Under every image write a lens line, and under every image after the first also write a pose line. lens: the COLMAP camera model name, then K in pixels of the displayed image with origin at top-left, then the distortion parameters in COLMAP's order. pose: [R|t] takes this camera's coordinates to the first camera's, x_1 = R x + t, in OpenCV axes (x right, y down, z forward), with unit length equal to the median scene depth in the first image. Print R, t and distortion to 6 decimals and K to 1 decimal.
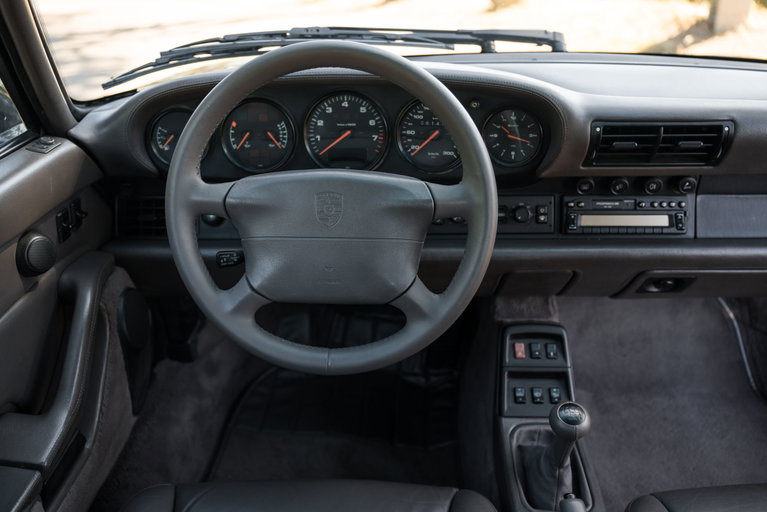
lens RADIAL K [[655.5, 0, 383.5], [0, 655.5, 256.0], [0, 0, 1]] dist [-0.010041, -0.004882]
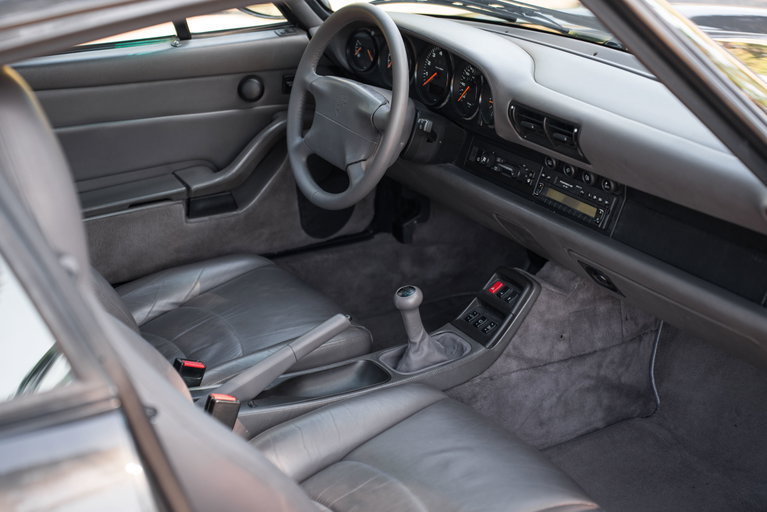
lens RADIAL K [[1395.0, 0, 383.5], [0, 1395.0, 256.0], [0, 0, 1]] dist [0.678778, 0.092191]
pose [[0.518031, 0.315665, -0.794984, 2.202637], [-0.375956, 0.918852, 0.119868, -0.141408], [0.768310, 0.236783, 0.594670, -0.700965]]
